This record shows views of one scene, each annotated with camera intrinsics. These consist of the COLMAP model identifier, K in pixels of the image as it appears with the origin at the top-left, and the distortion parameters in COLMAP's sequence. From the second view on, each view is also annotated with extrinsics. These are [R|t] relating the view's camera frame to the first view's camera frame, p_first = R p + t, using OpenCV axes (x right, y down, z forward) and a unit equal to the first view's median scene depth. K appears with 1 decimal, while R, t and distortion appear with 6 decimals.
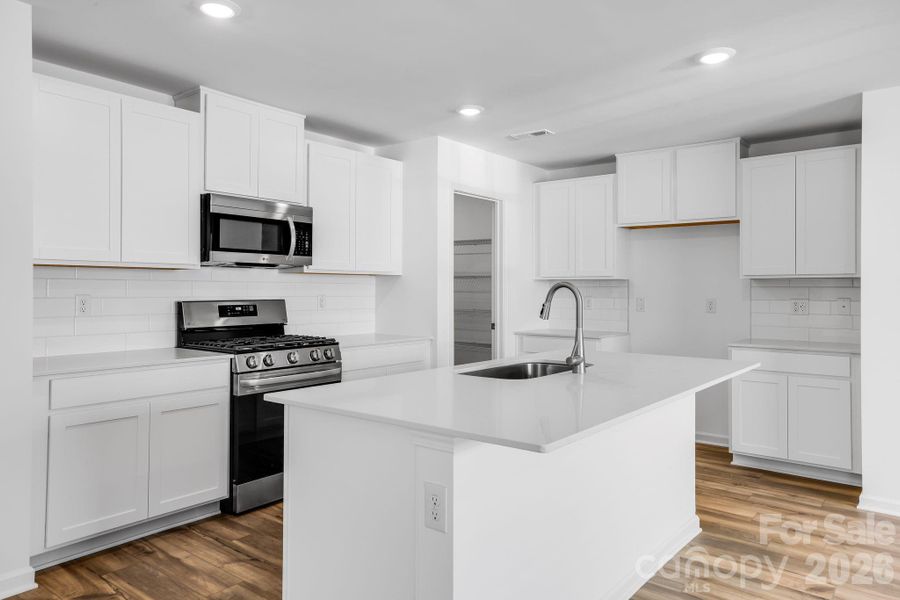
lens RADIAL K [[601.1, 0, 430.8], [0, 601.1, 287.7], [0, 0, 1]] dist [0.036489, 0.002863]
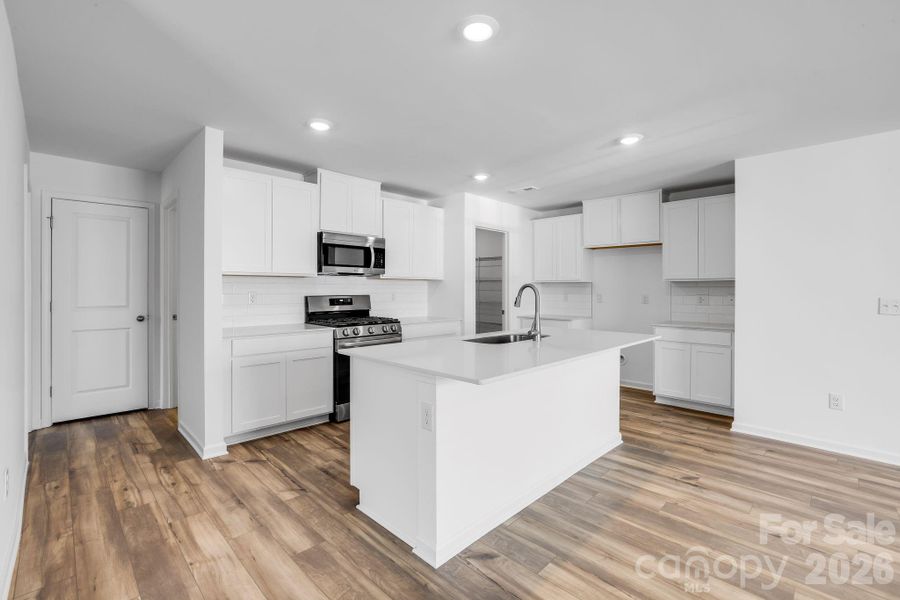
lens RADIAL K [[389.0, 0, 438.0], [0, 389.0, 289.9], [0, 0, 1]] dist [-0.012139, 0.000144]
pose [[0.993879, -0.000757, -0.110476, 0.068249], [0.001342, 0.999986, 0.005214, 0.000599], [0.110470, -0.005330, 0.993865, -0.035303]]
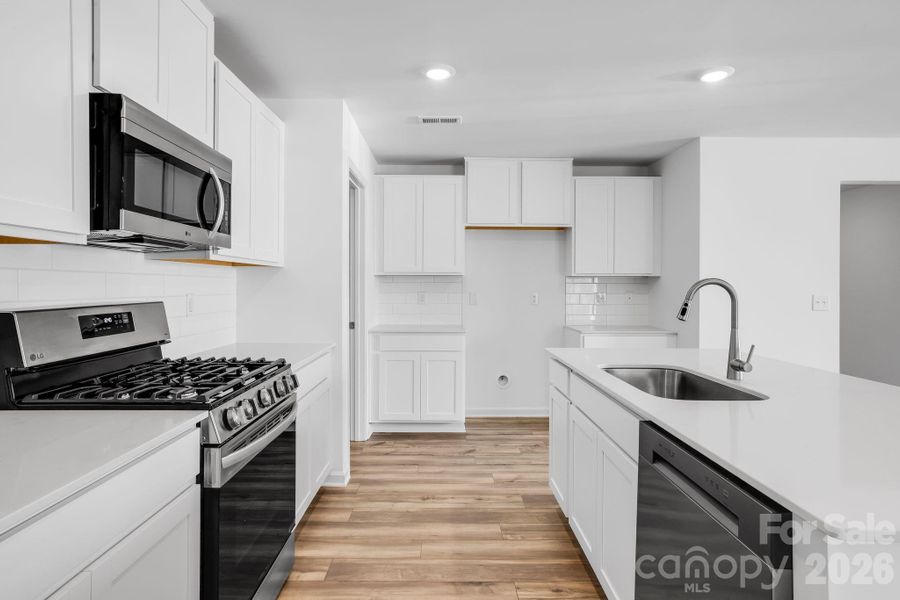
lens RADIAL K [[503.2, 0, 436.4], [0, 503.2, 284.3], [0, 0, 1]] dist [-0.000317, 0.000131]
pose [[0.776042, 0.000898, 0.630680, -0.399964], [-0.003480, 0.999990, 0.002859, -0.000622], [-0.630671, -0.004414, 0.776037, 0.479750]]
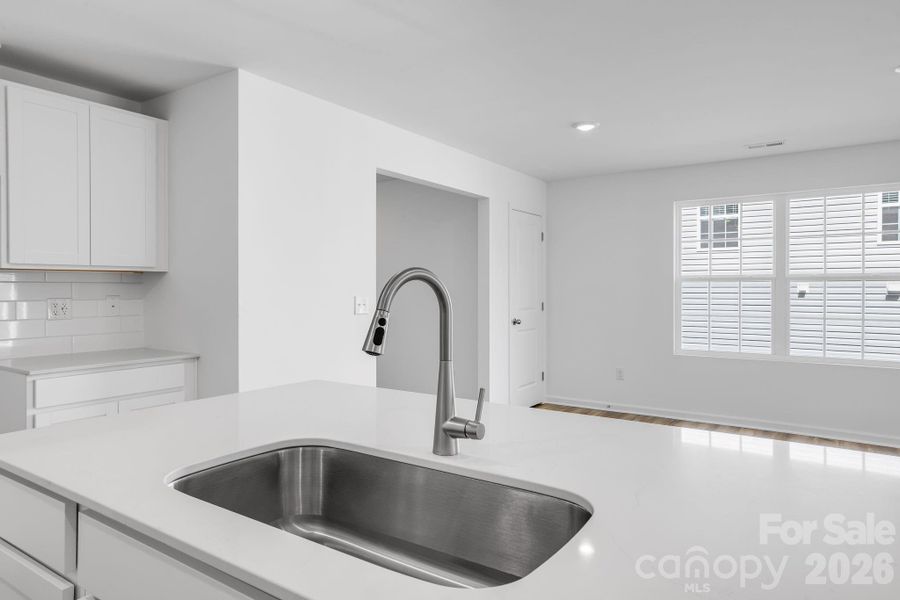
lens RADIAL K [[561.5, 0, 451.0], [0, 561.5, 289.8], [0, 0, 1]] dist [0.004009, 0.001583]
pose [[-0.097229, -0.004765, 0.995251, -0.148256], [-0.005664, 0.999975, 0.004234, 0.004005], [-0.995246, -0.005226, -0.097254, 0.717280]]
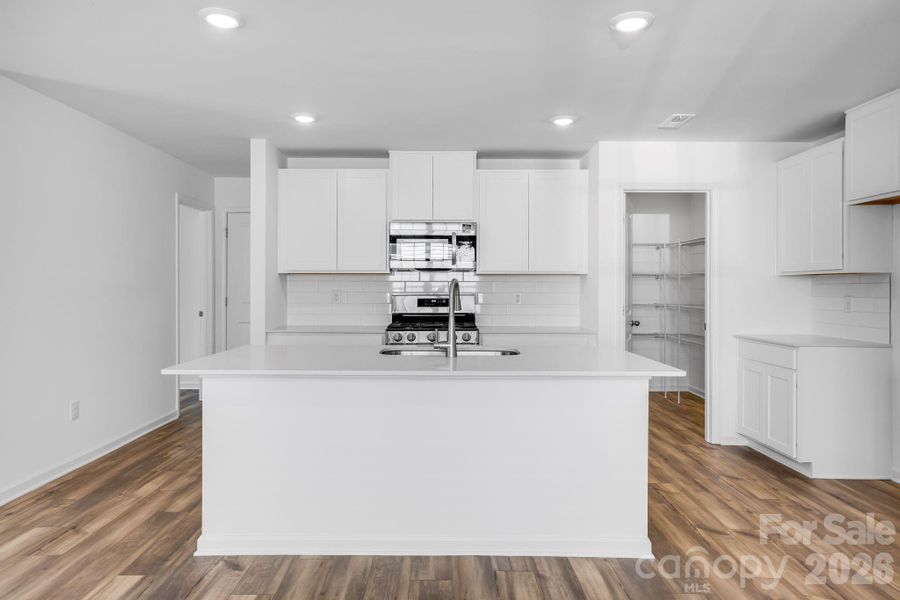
lens RADIAL K [[561.5, 0, 451.0], [0, 561.5, 289.8], [0, 0, 1]] dist [0.004009, 0.001583]
pose [[0.650512, 0.001353, -0.759495, 0.729670], [0.001786, 0.999993, 0.003311, 0.004879], [0.759494, -0.003510, 0.650505, 0.203758]]
